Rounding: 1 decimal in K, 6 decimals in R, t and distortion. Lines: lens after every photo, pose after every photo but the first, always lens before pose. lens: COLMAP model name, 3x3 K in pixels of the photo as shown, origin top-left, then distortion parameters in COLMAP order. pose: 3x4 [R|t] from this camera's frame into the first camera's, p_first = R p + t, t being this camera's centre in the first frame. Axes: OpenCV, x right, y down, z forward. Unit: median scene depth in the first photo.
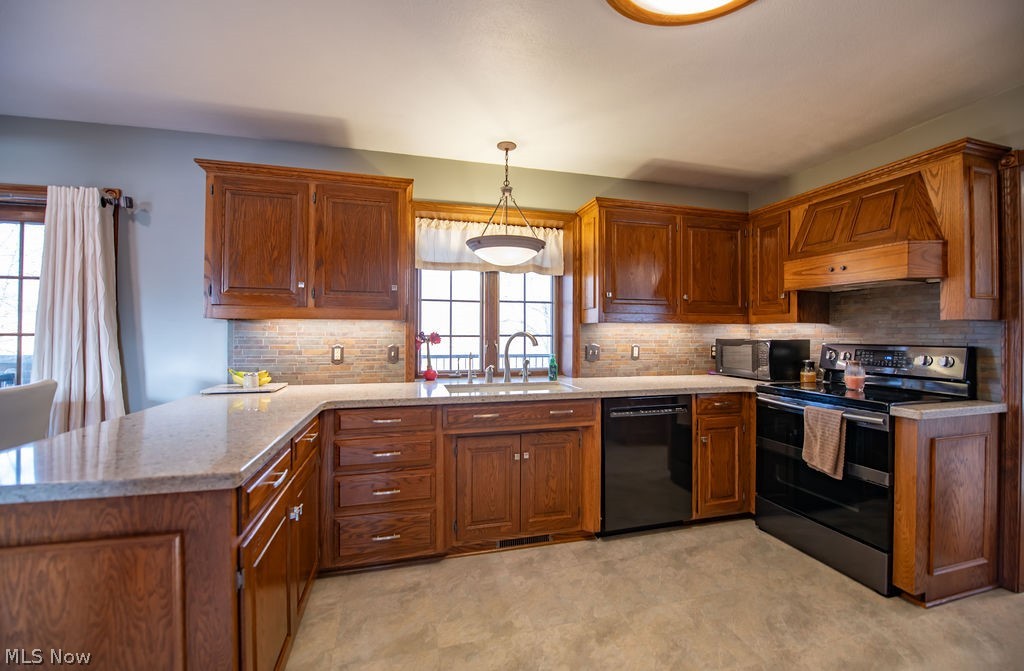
lens RADIAL K [[412.9, 0, 513.4], [0, 412.9, 330.1], [0, 0, 1]] dist [-0.016397, -0.001597]
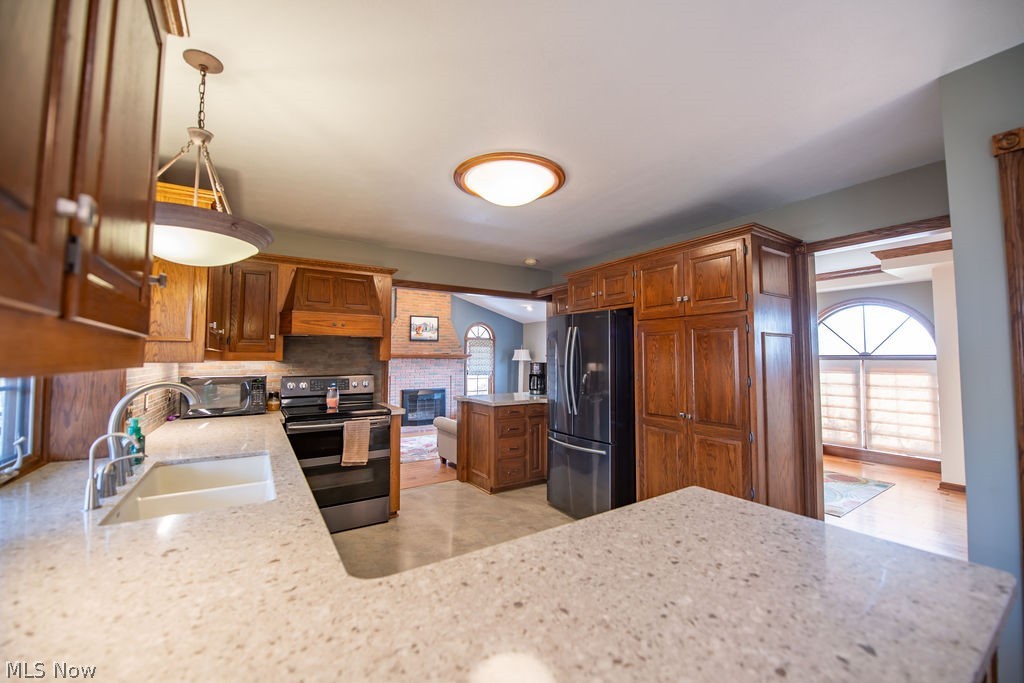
lens RADIAL K [[407.2, 0, 517.4], [0, 407.2, 337.6], [0, 0, 1]] dist [-0.021844, -0.000520]
pose [[-0.312639, 0.043575, 0.948872, -0.720965], [-0.005201, 0.998854, -0.047584, -0.036194], [-0.949858, -0.019812, -0.312054, 0.801854]]
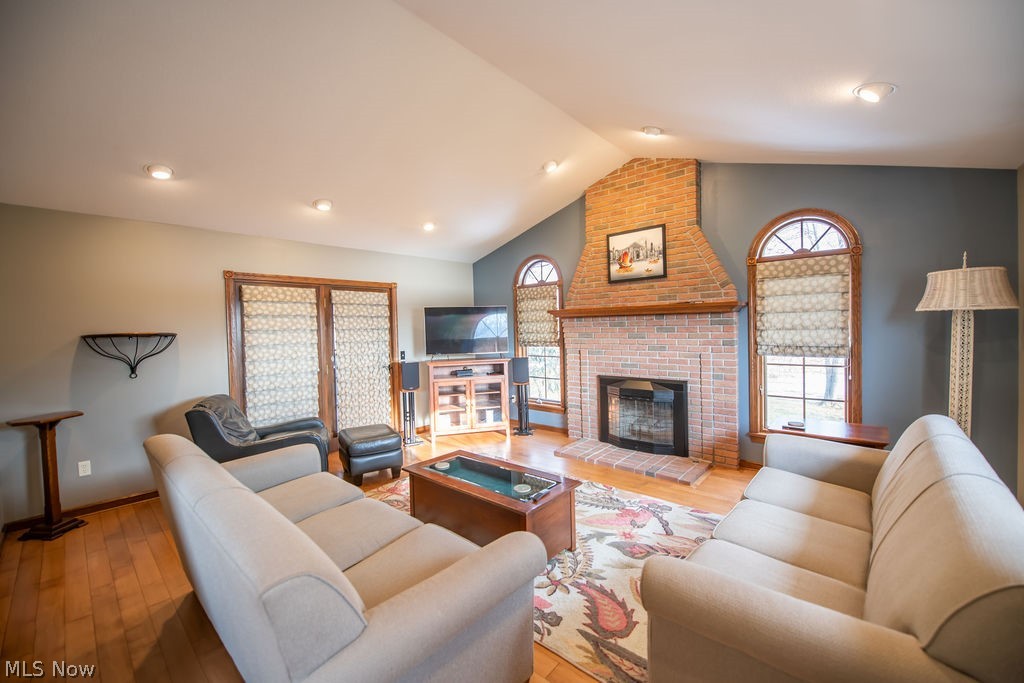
lens RADIAL K [[407.2, 0, 509.4], [0, 407.2, 335.2], [0, 0, 1]] dist [-0.021844, -0.000520]
pose [[0.837009, -0.035010, 0.546068, 1.610363], [0.026728, 0.999376, 0.023106, 0.010199], [-0.546536, -0.004745, 0.837422, -0.774747]]
